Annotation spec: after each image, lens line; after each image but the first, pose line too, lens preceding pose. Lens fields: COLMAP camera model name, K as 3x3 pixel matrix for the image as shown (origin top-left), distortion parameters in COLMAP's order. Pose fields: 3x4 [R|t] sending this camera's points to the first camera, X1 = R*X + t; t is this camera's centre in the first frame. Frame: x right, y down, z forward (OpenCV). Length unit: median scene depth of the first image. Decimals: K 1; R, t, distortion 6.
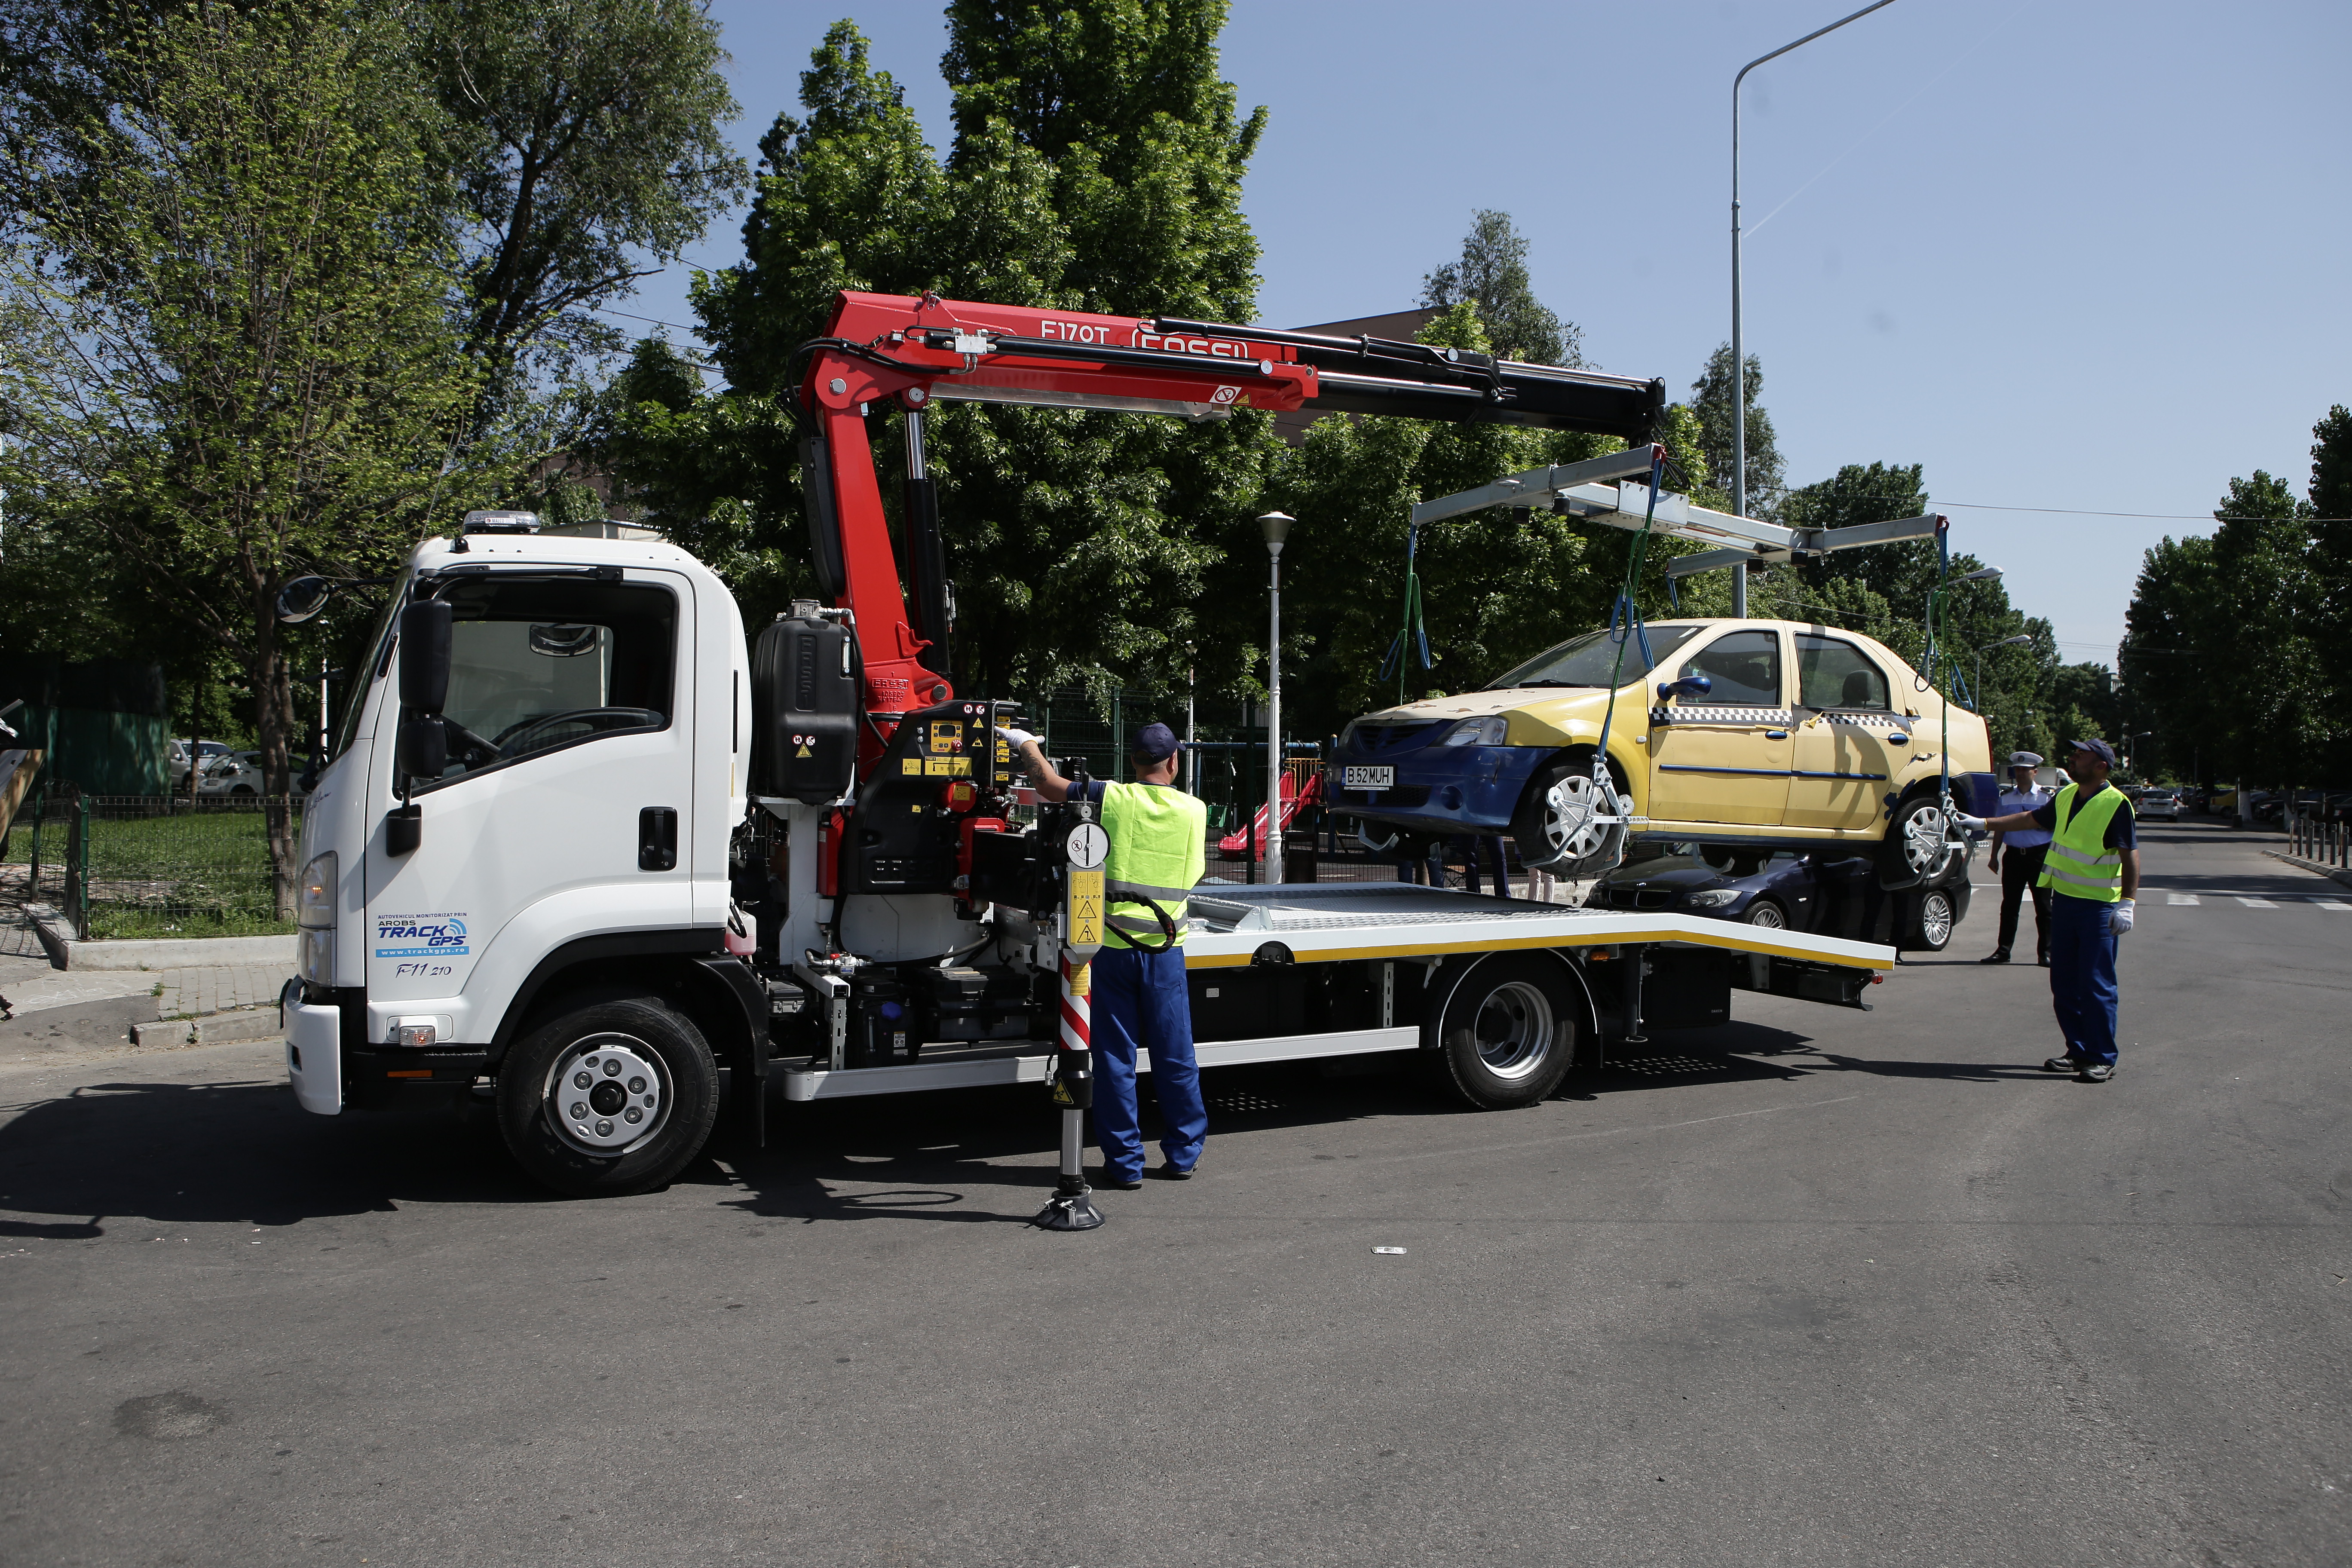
lens RADIAL K [[1630.6, 0, 1176.0], [0, 1630.6, 784.0], [0, 0, 1]] dist [-0.100891, 0.068887]
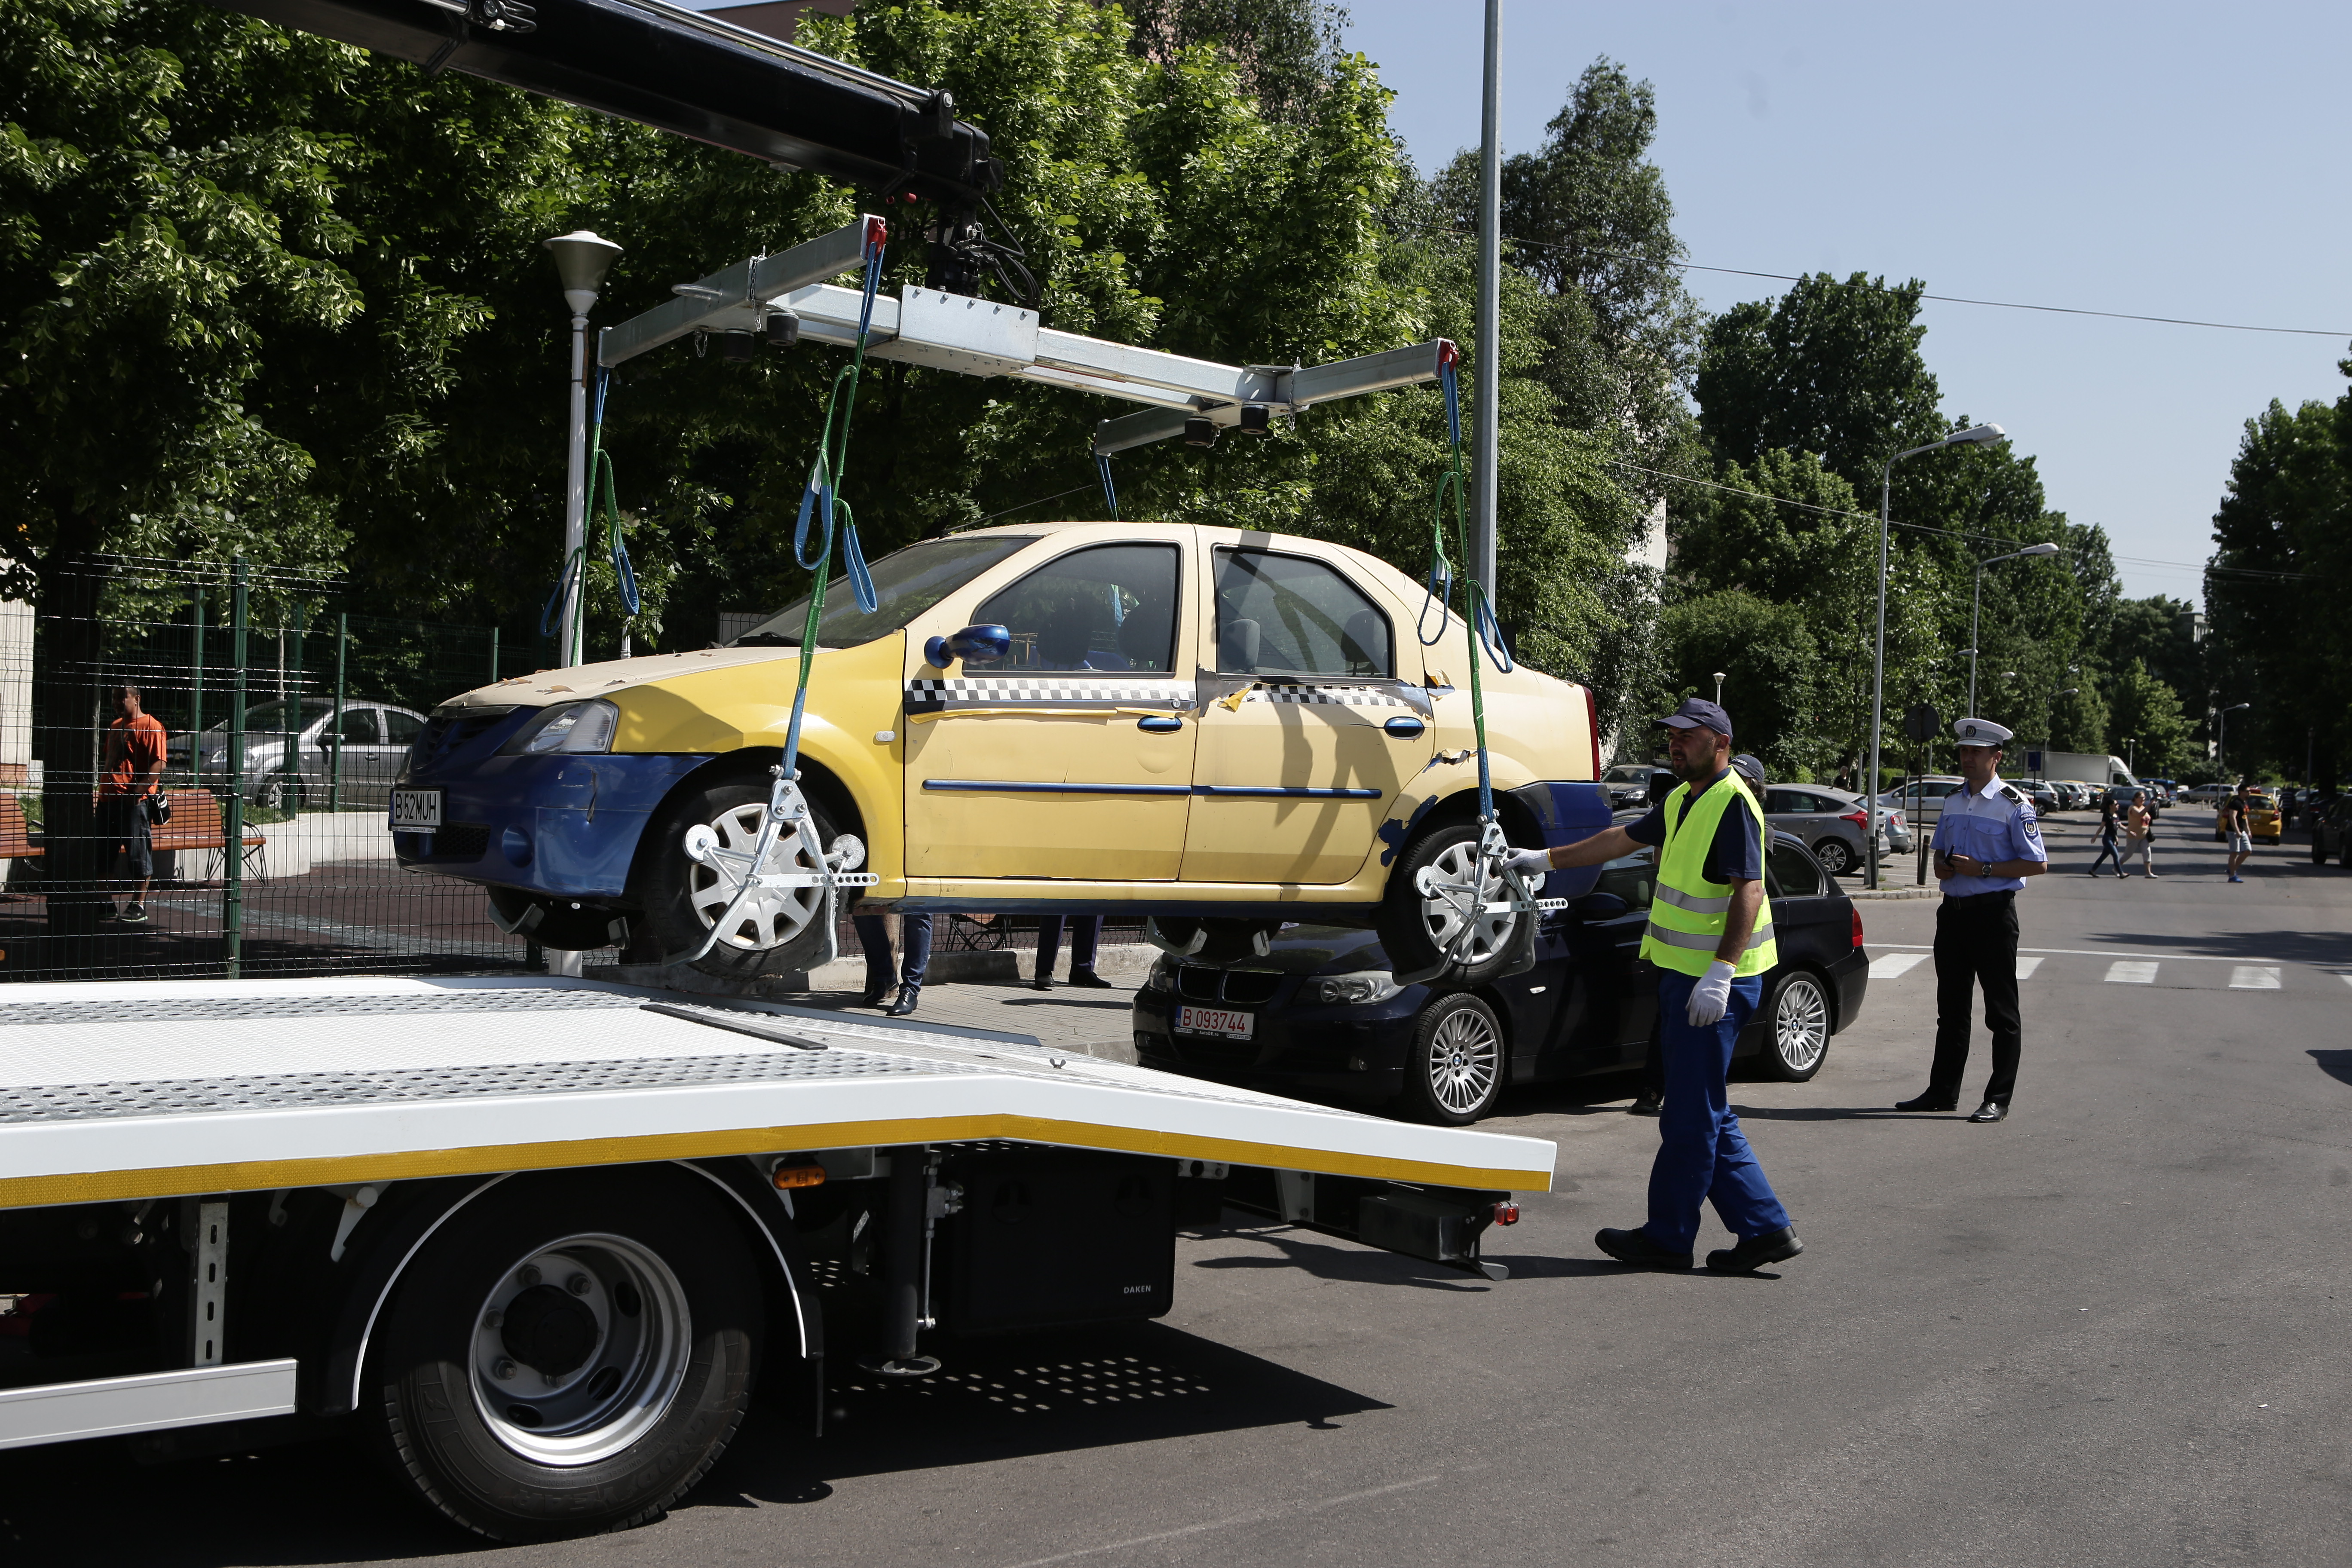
lens RADIAL K [[2580.2, 0, 1202.6], [0, 2580.2, 775.8], [0, 0, 1]] dist [-0.039751, 0.021403]
pose [[0.986851, 0.014034, 0.161021, 0.254699], [-0.014853, 0.999882, 0.003884, -0.001093], [-0.160948, -0.006224, 0.986943, 0.322463]]
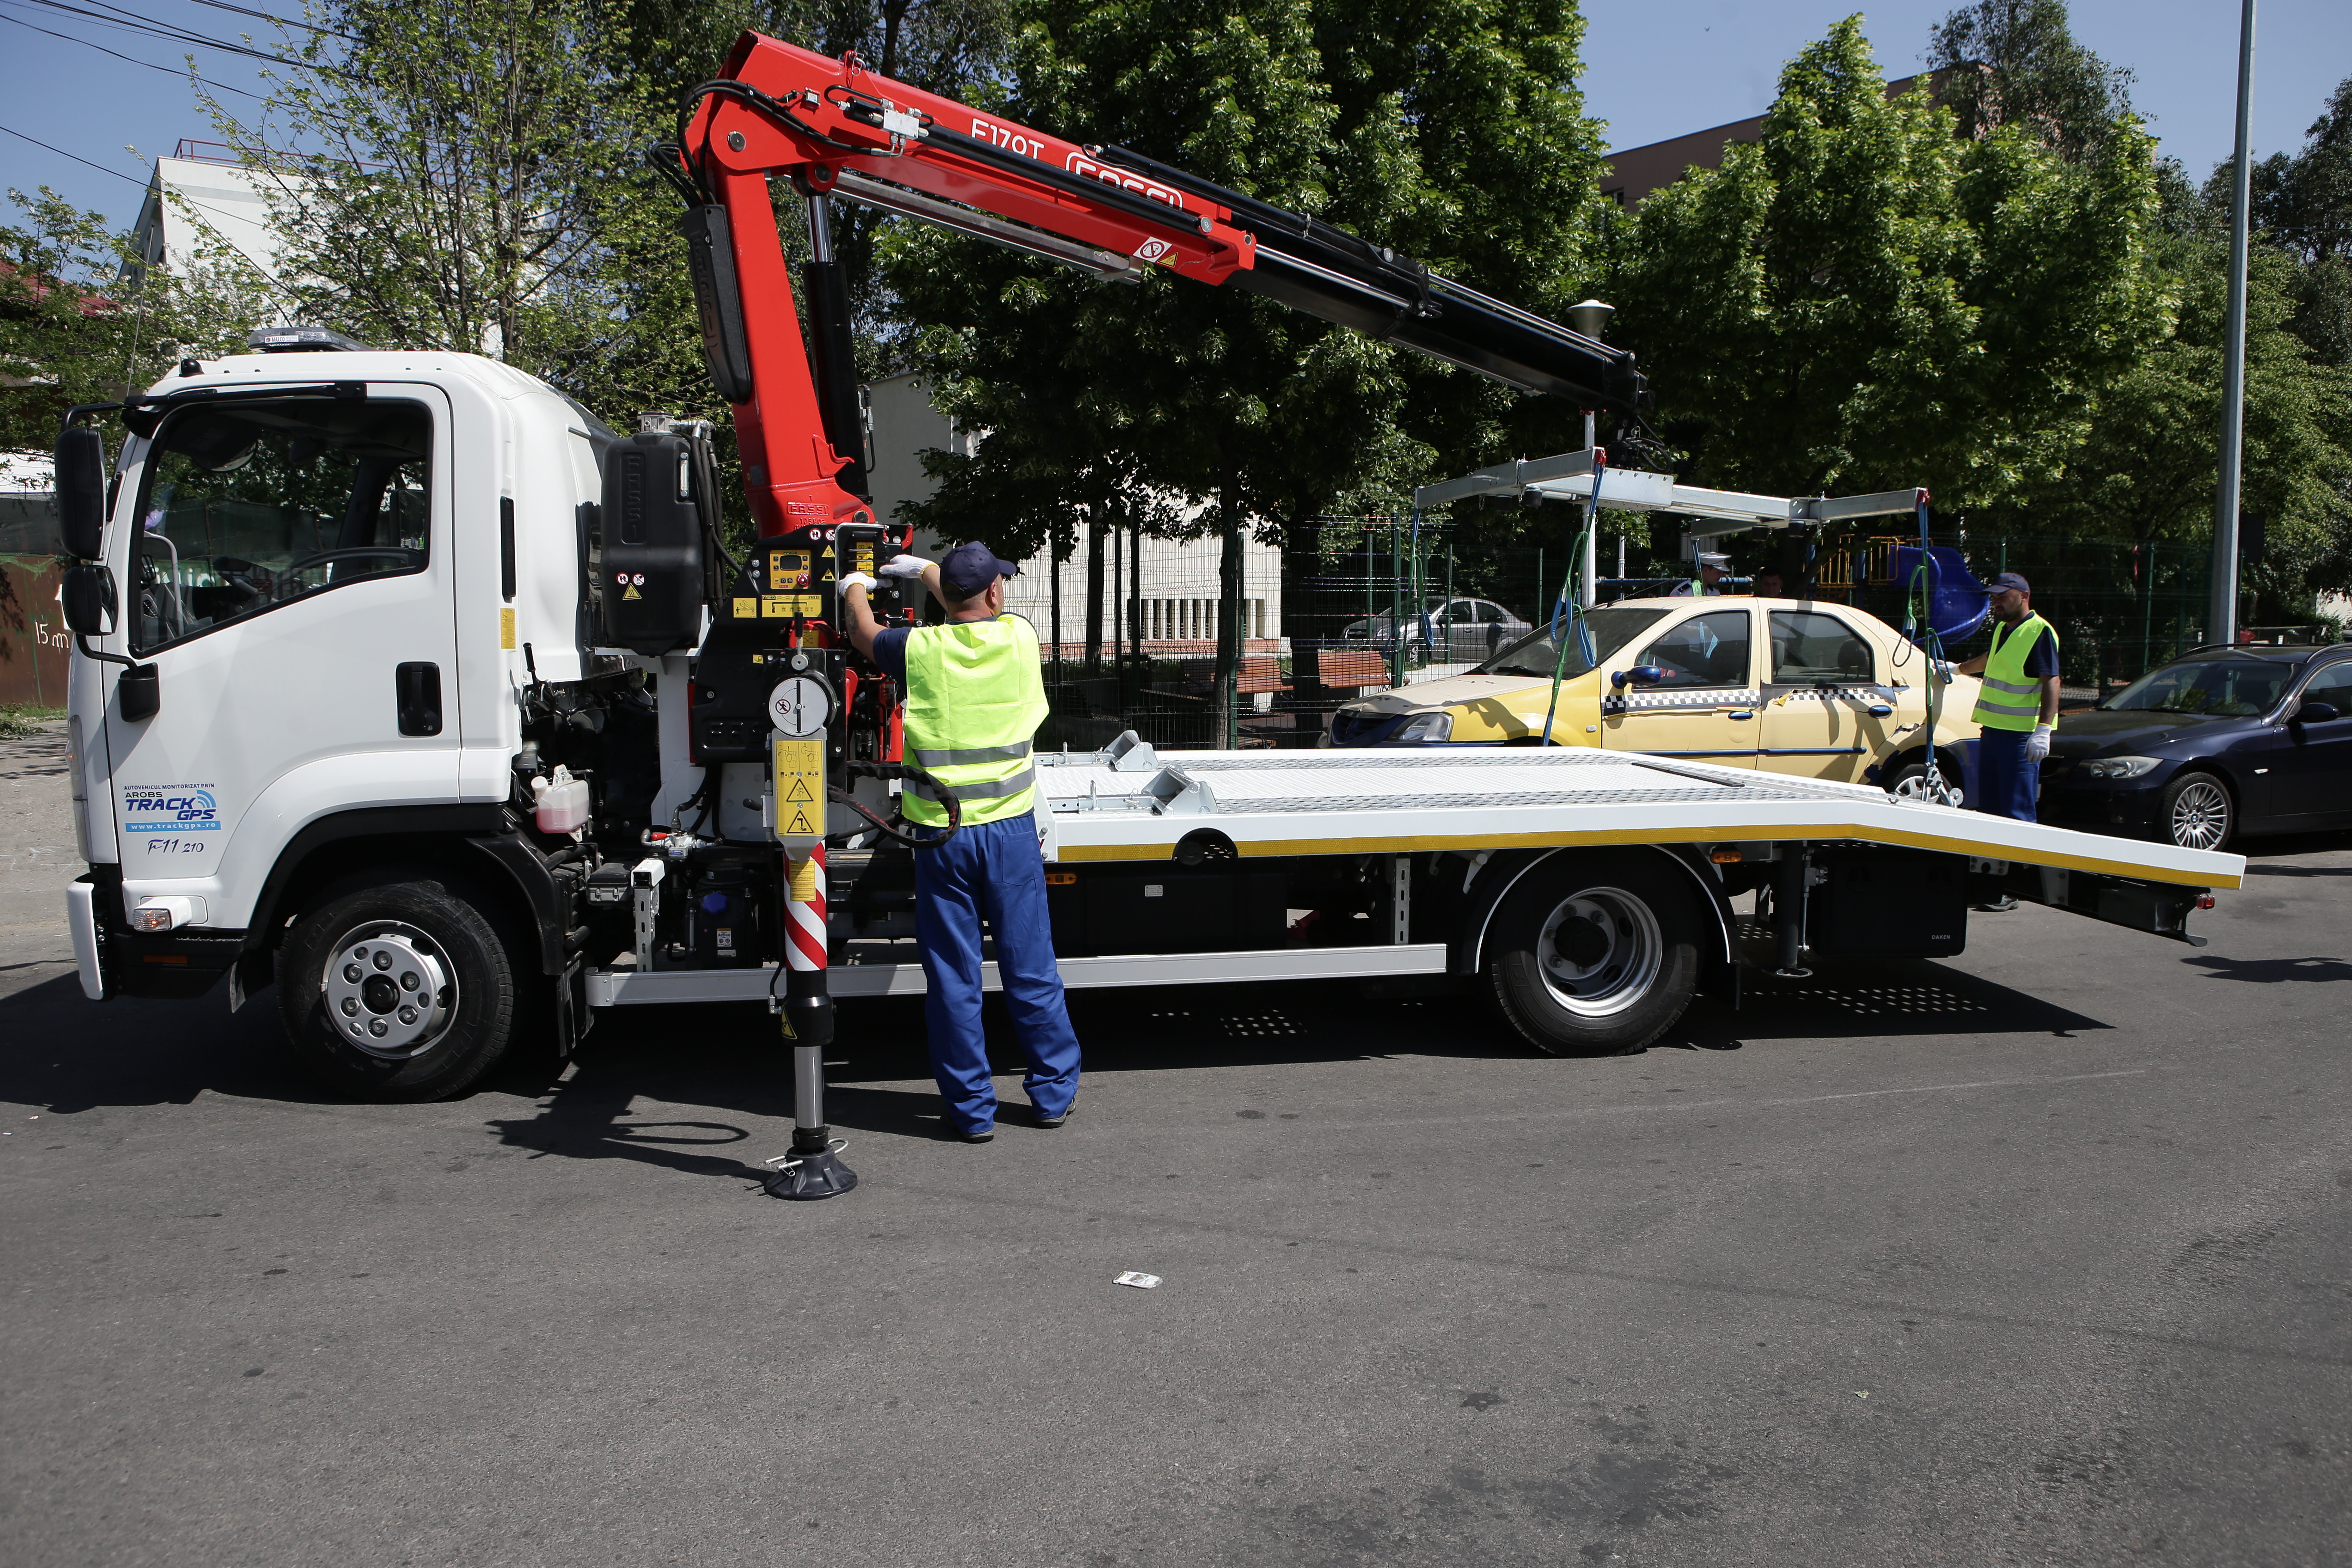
lens RADIAL K [[1630.6, 0, 1176.0], [0, 1630.6, 784.0], [0, 0, 1]] dist [-0.100891, 0.068887]
pose [[0.947135, 0.015910, -0.320441, 0.258213], [0.014140, 0.995729, 0.091231, 0.005469], [0.320524, -0.090939, 0.942865, 0.249221]]
